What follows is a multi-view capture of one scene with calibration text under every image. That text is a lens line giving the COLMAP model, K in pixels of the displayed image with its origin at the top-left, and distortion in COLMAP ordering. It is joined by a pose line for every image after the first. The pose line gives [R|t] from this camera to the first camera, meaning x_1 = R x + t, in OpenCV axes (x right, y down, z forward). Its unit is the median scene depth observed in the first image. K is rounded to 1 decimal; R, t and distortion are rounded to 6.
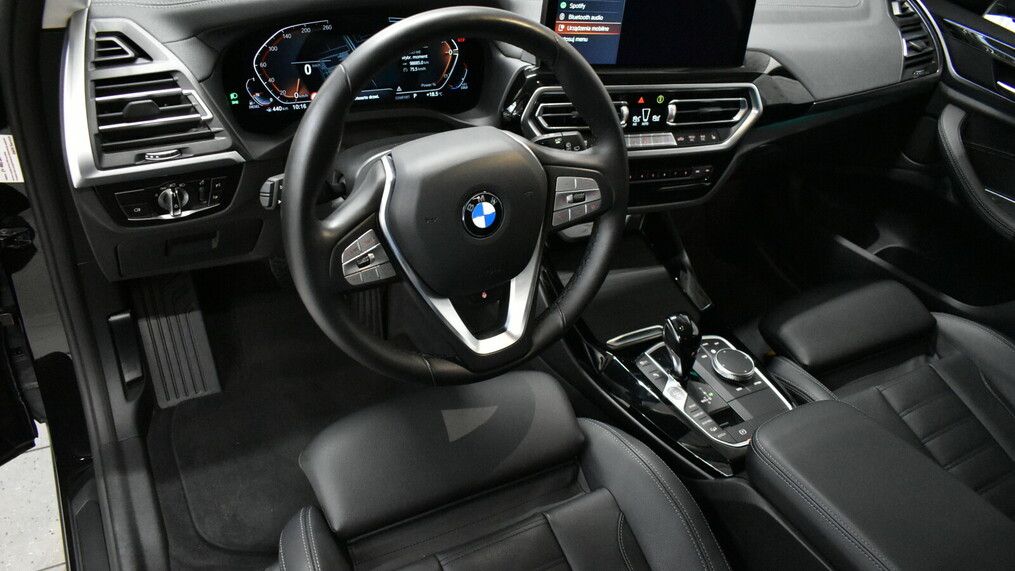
lens RADIAL K [[765.5, 0, 510.7], [0, 765.5, 285.0], [0, 0, 1]] dist [-0.013971, 0.009497]
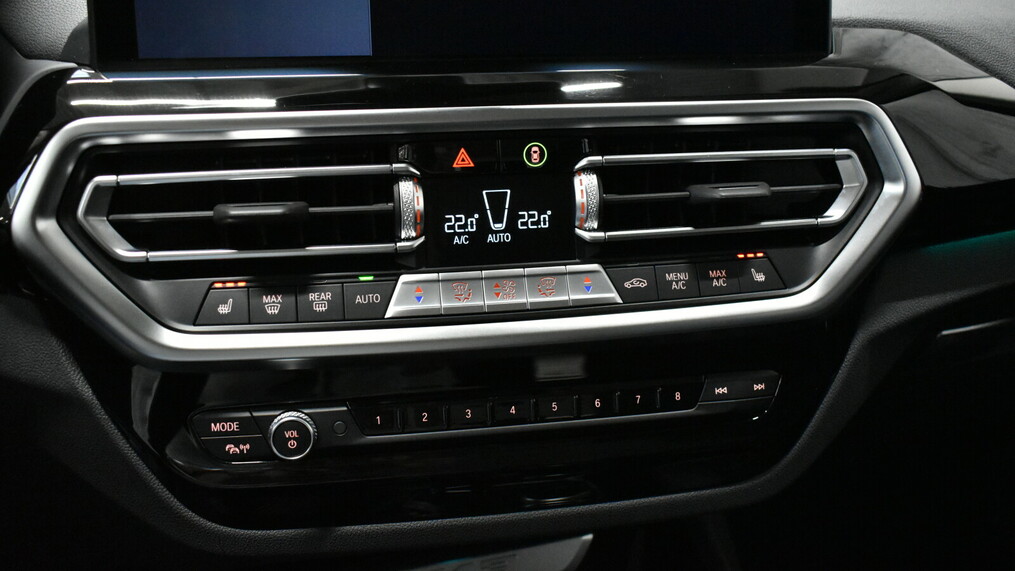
lens RADIAL K [[1019.2, 0, 505.8], [0, 1019.2, 286.6], [0, 0, 1]] dist [-0.020129, 0.000000]
pose [[0.975182, -0.068048, -0.210689, 0.290098], [-0.002457, 0.948214, -0.317623, -0.068688], [0.221391, 0.310257, 0.924514, 0.692233]]
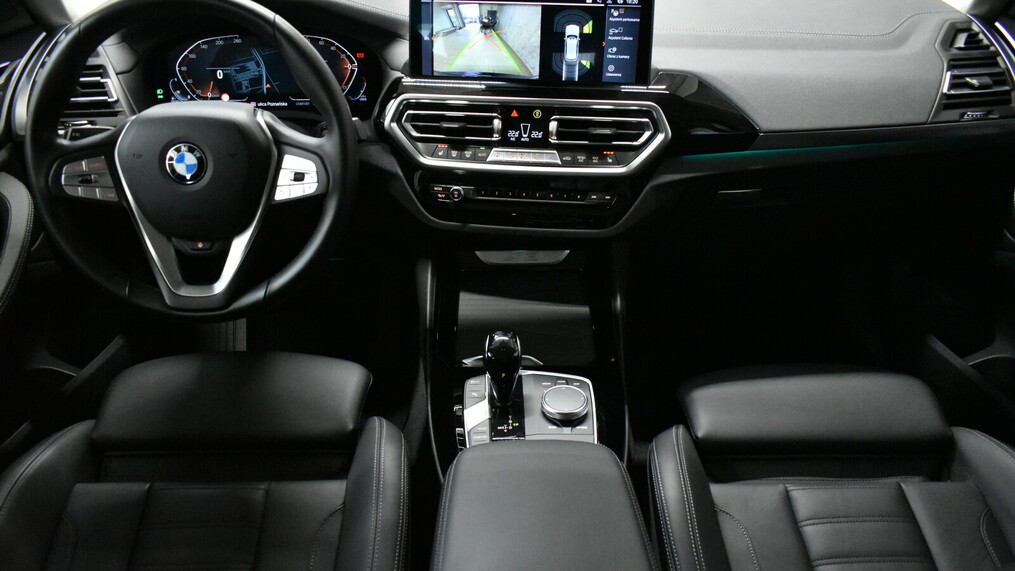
lens RADIAL K [[765.5, 0, 490.6], [0, 765.5, 282.0], [0, 0, 1]] dist [-0.013971, 0.009497]
pose [[0.872875, 0.110804, -0.475196, 0.682375], [-0.185479, 0.976119, -0.113094, 0.092337], [0.451316, 0.186856, 0.872581, 0.183160]]
